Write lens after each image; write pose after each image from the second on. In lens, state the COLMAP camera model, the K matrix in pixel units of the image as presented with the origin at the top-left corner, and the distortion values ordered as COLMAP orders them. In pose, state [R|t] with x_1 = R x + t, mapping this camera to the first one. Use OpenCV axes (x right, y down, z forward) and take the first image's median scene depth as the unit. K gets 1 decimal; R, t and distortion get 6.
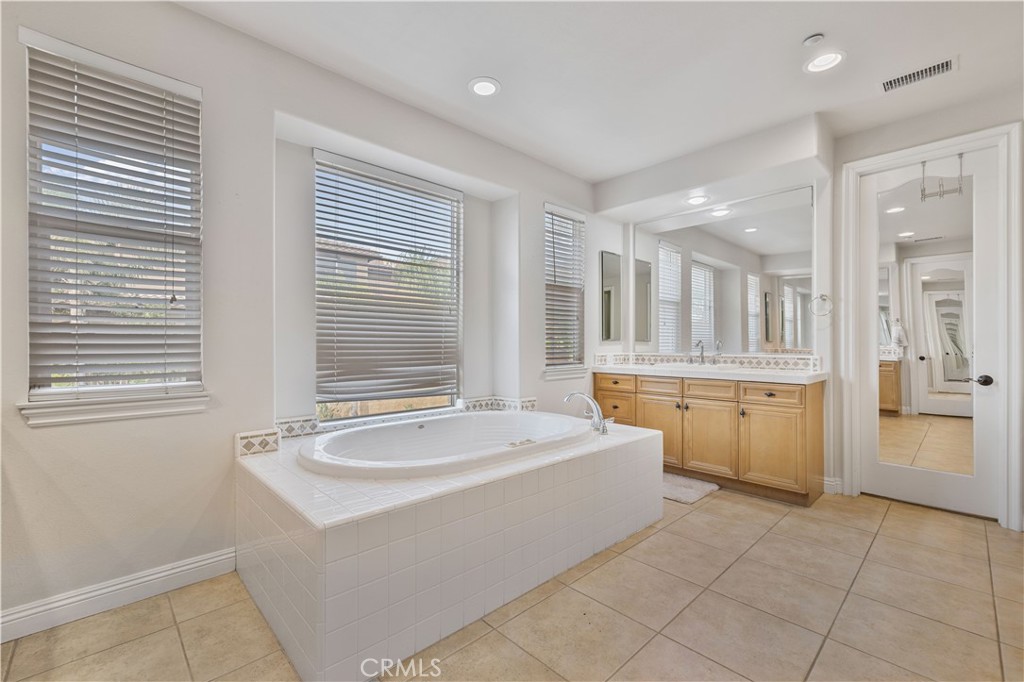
lens RADIAL K [[435.4, 0, 512.0], [0, 435.4, 341.0], [0, 0, 1]] dist [-0.001651, -0.000407]
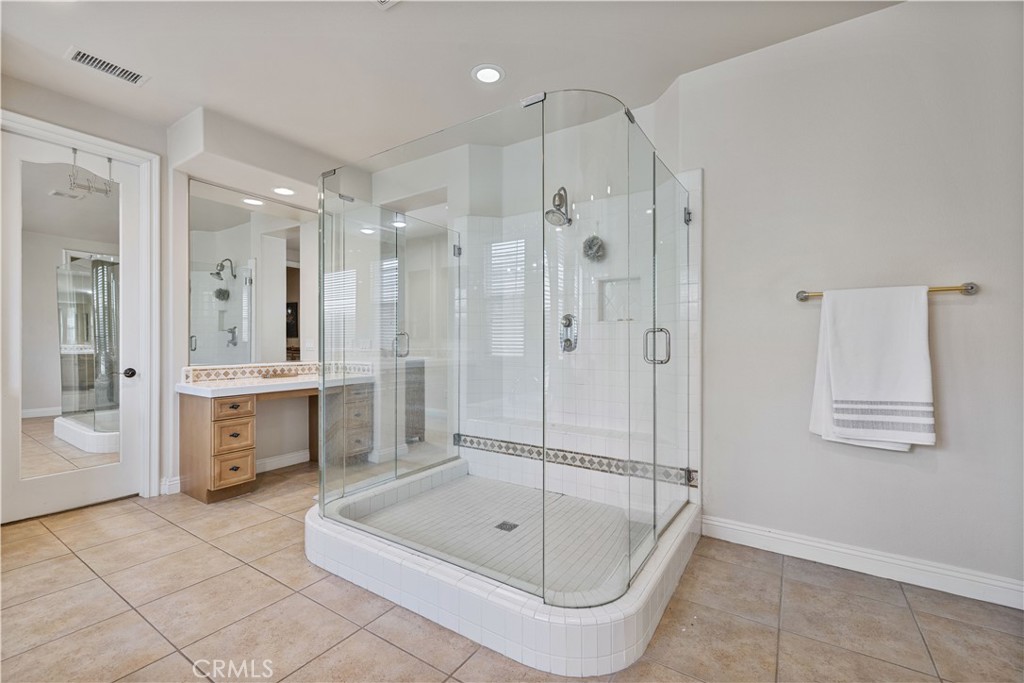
lens RADIAL K [[435.4, 0, 512.0], [0, 435.4, 341.5], [0, 0, 1]] dist [-0.001651, -0.000407]
pose [[-0.224807, -0.003986, 0.974395, -0.221239], [-0.010892, 0.999939, 0.001578, -0.002117], [-0.974342, -0.010259, -0.224837, 0.308114]]
